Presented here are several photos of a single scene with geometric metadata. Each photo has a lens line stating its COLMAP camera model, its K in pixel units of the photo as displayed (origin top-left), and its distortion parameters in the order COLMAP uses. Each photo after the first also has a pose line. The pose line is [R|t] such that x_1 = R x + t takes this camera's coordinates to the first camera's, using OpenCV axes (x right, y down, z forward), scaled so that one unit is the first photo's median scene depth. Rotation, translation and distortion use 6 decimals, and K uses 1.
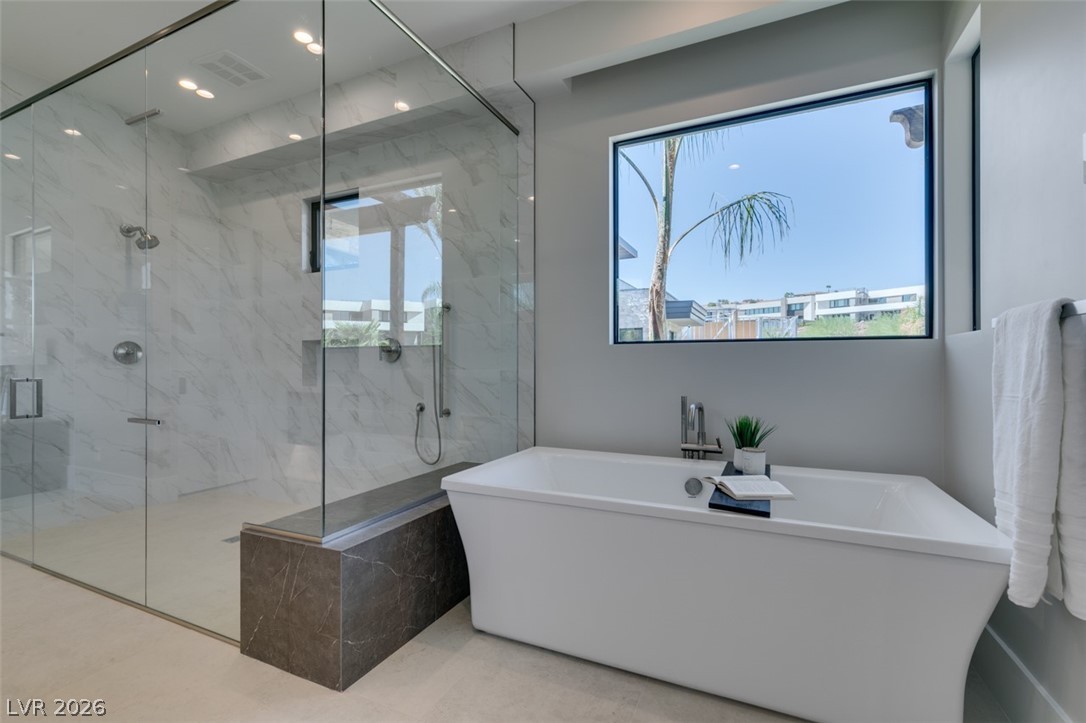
lens RADIAL K [[490.8, 0, 540.0], [0, 490.8, 365.3], [0, 0, 1]] dist [0.001545, 0.000044]
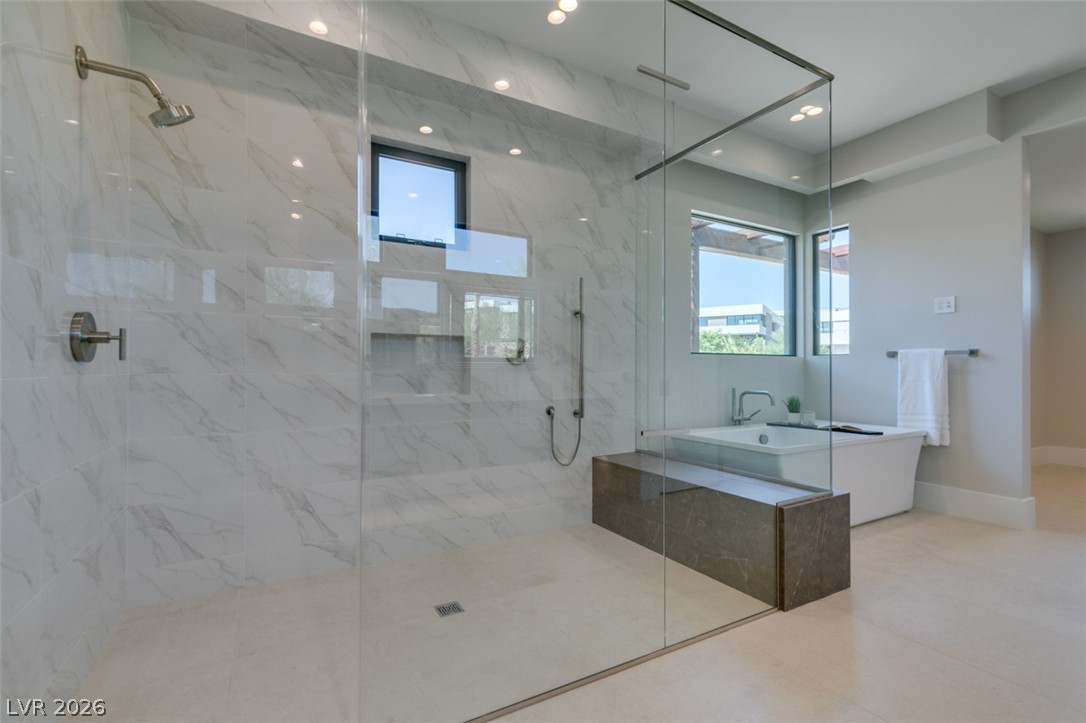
lens RADIAL K [[491.9, 0, 541.2], [0, 491.9, 367.1], [0, 0, 1]] dist [0.015885, -0.010250]
pose [[0.573246, 0.003694, 0.819375, -1.137066], [-0.001321, 0.999993, -0.003584, 0.001822], [-0.819382, 0.000972, 0.573247, 0.473501]]
